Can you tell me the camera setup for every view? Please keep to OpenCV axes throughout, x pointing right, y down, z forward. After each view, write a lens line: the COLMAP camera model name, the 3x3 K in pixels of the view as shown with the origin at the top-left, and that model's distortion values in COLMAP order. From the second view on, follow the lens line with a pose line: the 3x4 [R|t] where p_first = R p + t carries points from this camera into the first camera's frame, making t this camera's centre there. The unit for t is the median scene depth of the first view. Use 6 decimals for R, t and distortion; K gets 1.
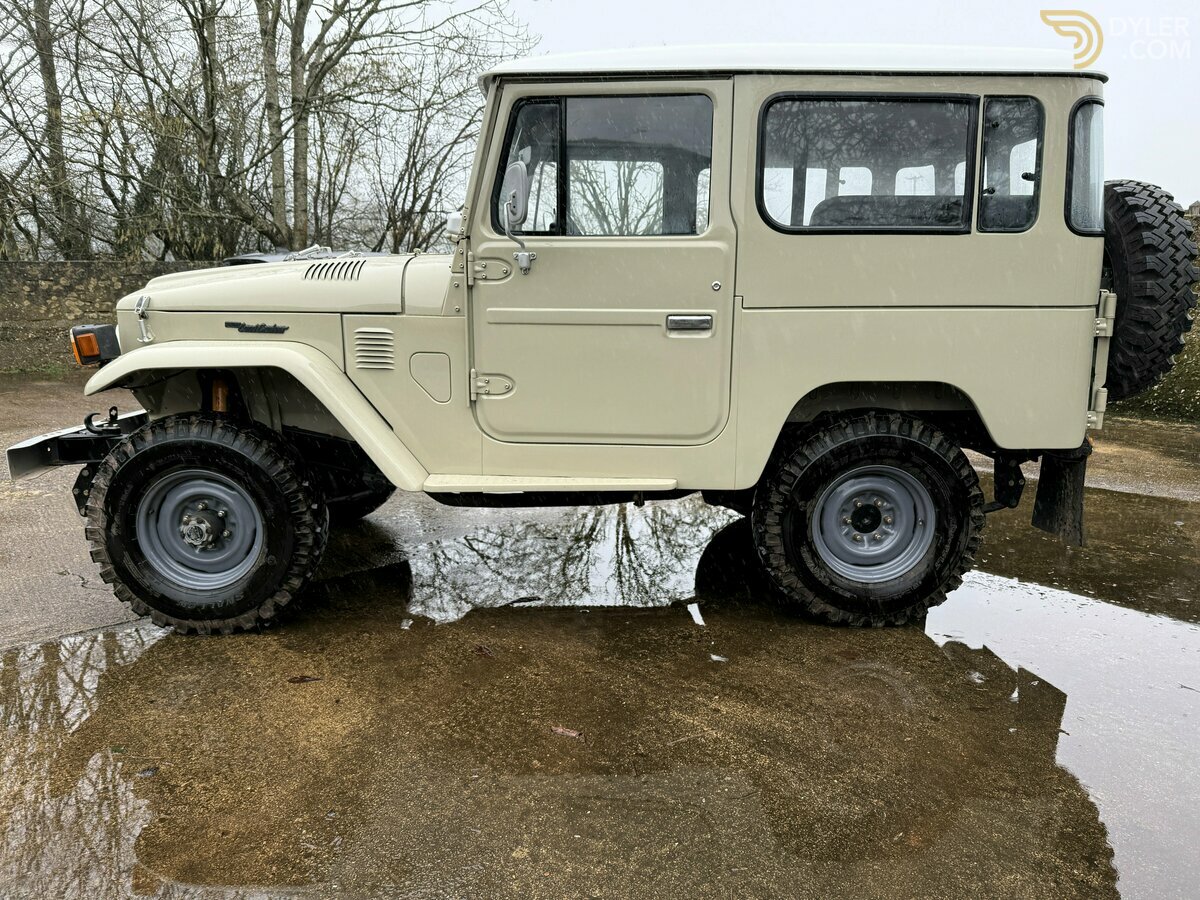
lens RADIAL K [[808.4, 0, 593.2], [0, 808.4, 444.3], [0, 0, 1]] dist [0.061317, -0.068107]
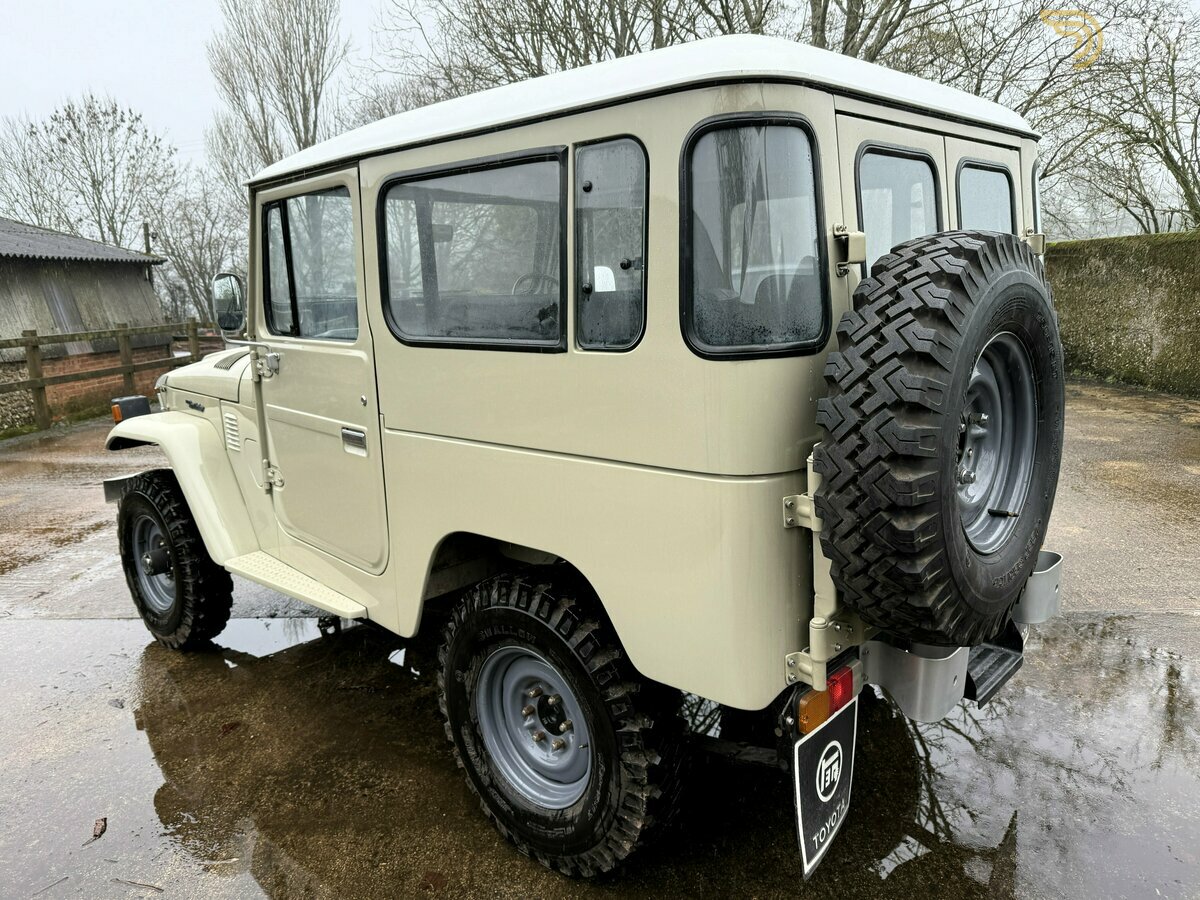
lens RADIAL K [[808.4, 0, 593.2], [0, 808.4, 444.3], [0, 0, 1]] dist [0.061317, -0.068107]
pose [[0.756337, 0.096634, -0.647005, 0.896338], [-0.090715, 0.994967, 0.042560, -0.206614], [0.647862, 0.026503, 0.761297, 0.497273]]
